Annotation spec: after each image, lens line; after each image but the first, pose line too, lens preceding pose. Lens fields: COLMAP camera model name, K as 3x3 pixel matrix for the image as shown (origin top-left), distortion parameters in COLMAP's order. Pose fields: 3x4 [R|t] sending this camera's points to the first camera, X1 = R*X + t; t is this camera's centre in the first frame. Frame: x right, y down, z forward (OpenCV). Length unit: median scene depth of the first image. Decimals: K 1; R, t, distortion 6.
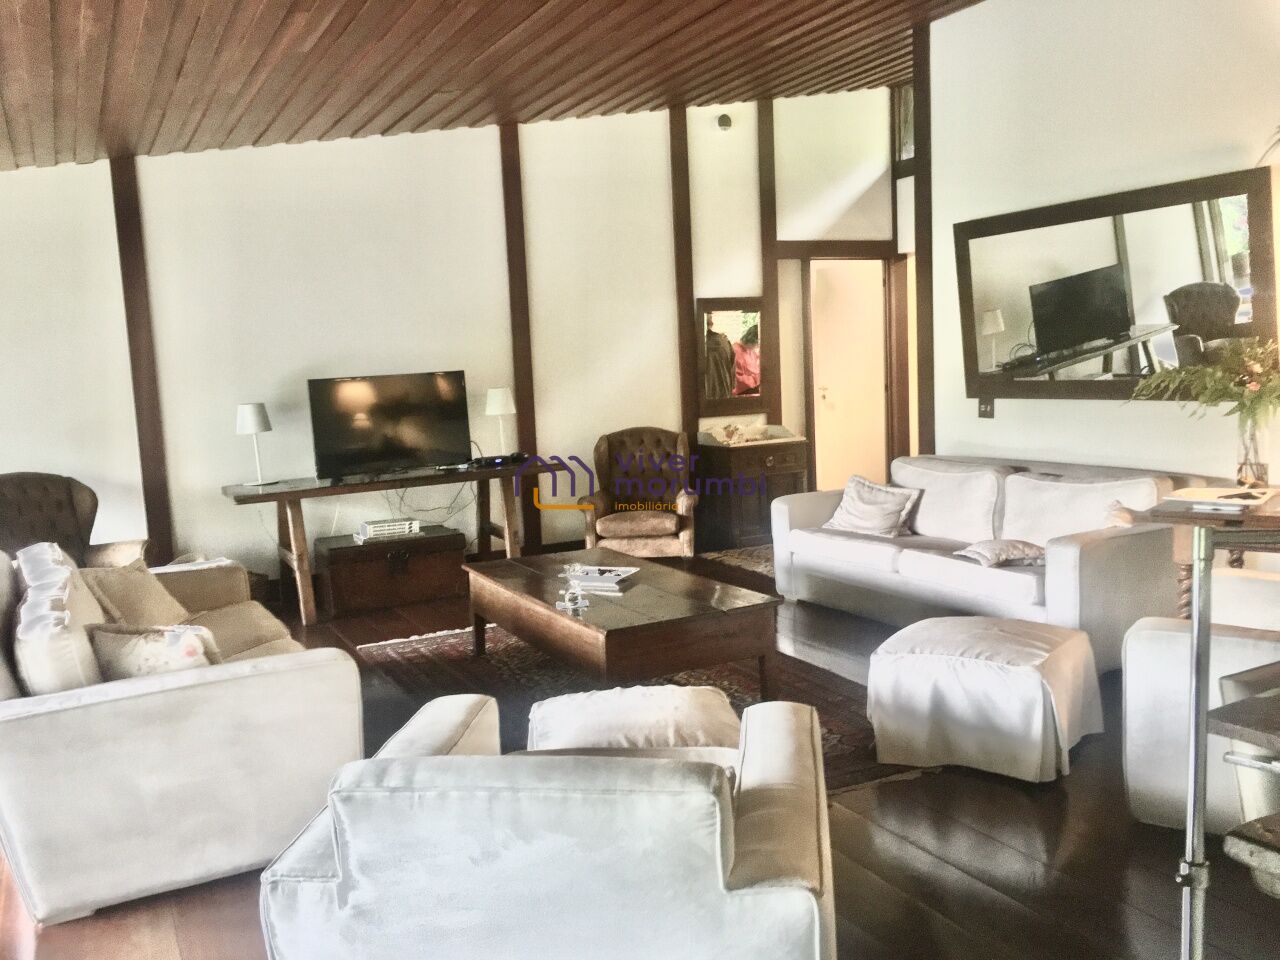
lens RADIAL K [[1089.2, 0, 640.0], [0, 1089.2, 480.0], [0, 0, 1]] dist [0.083521, -0.122723]
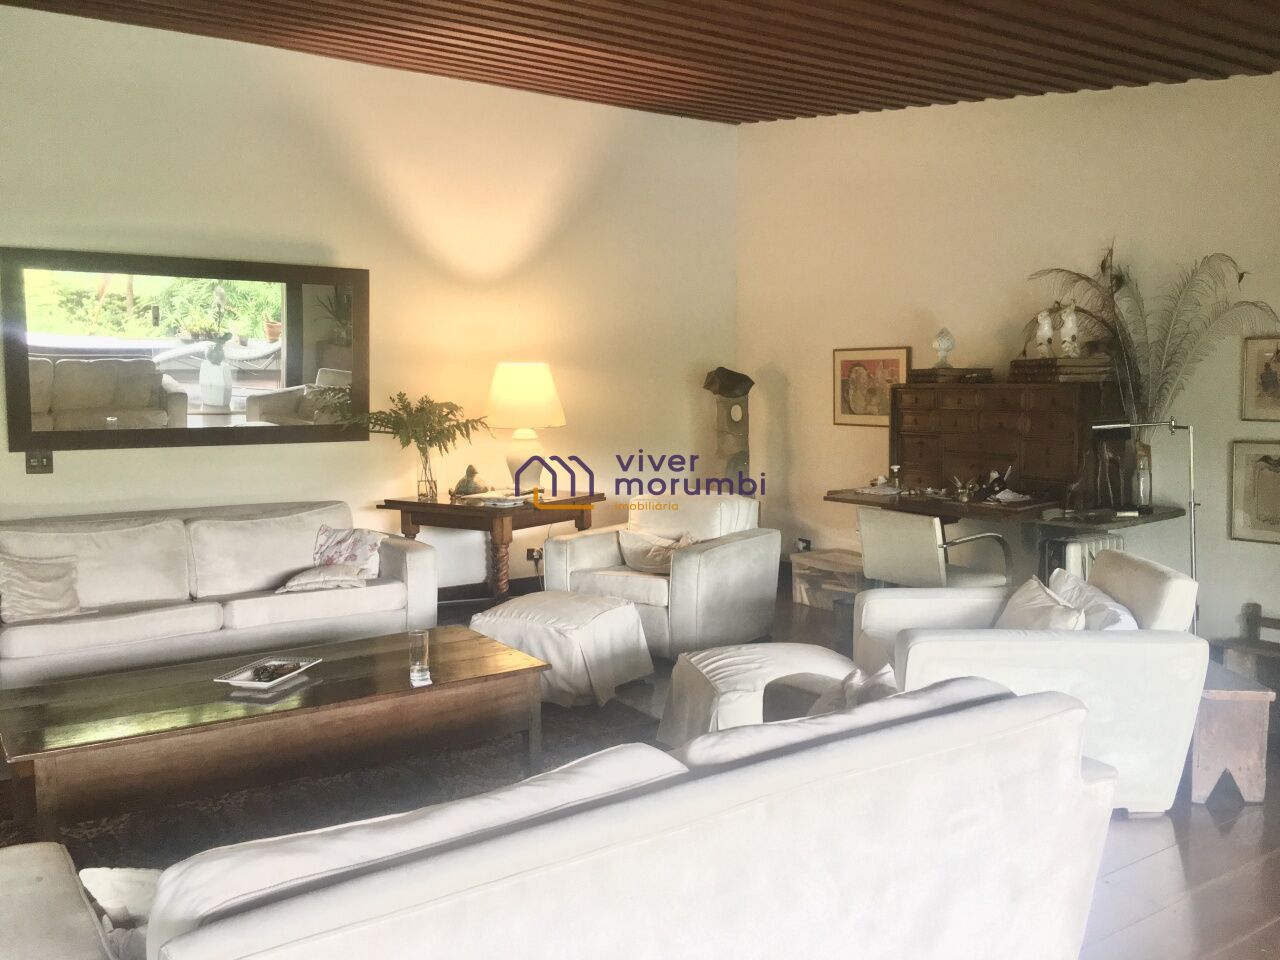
lens RADIAL K [[1089.2, 0, 640.0], [0, 1089.2, 480.0], [0, 0, 1]] dist [0.083521, -0.122723]
pose [[-0.116559, -0.037843, 0.992463, -0.620168], [0.119665, 0.991459, 0.051859, -0.039805], [-0.985948, 0.124808, -0.111035, 0.628531]]
